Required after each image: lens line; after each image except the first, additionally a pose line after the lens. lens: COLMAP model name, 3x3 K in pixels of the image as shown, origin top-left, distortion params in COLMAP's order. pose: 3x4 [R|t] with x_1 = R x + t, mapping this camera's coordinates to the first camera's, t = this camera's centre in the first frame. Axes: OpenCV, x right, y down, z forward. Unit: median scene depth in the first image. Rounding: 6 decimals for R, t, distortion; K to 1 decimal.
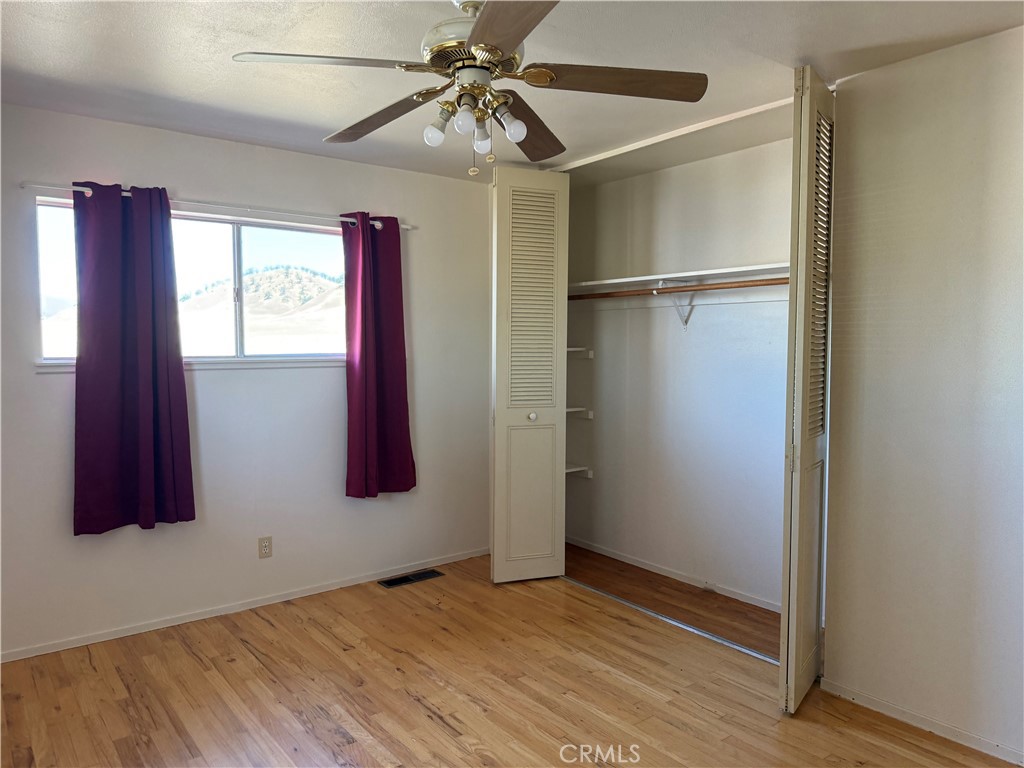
lens RADIAL K [[715.2, 0, 511.1], [0, 715.2, 379.0], [0, 0, 1]] dist [-0.004677, -0.032285]
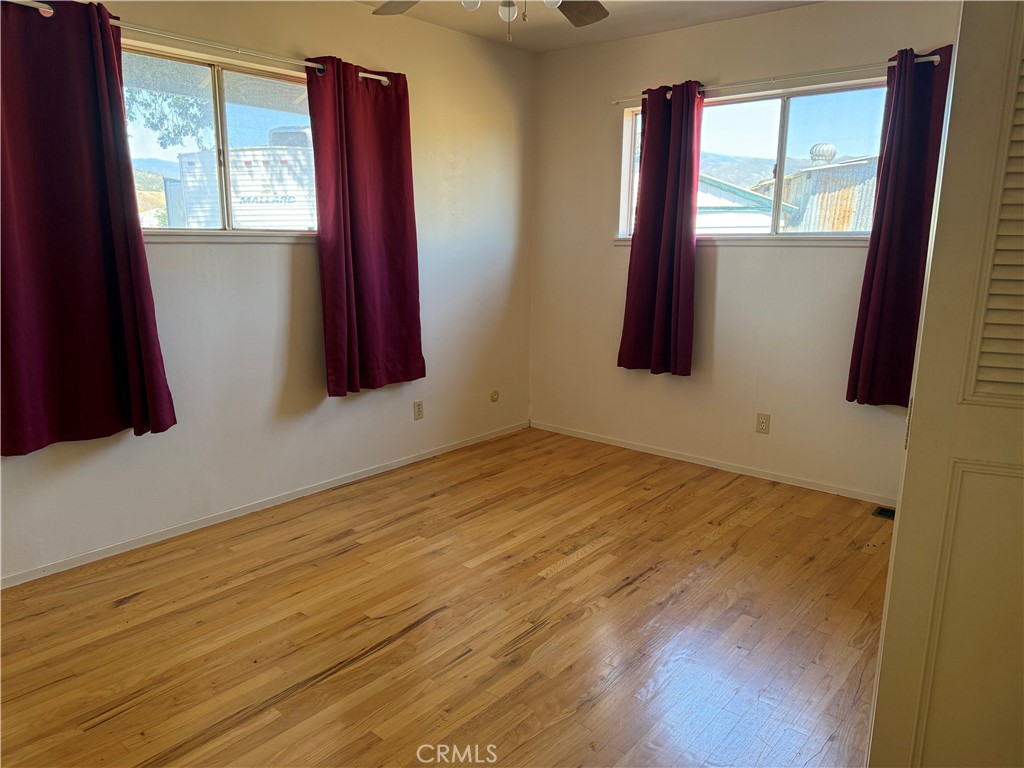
lens RADIAL K [[715.2, 0, 506.1], [0, 715.2, 395.2], [0, 0, 1]] dist [-0.004677, -0.032285]
pose [[0.180778, 0.215025, -0.959731, 0.649803], [-0.048883, 0.976567, 0.209589, -0.002960], [0.982308, 0.009026, 0.187053, 0.501750]]
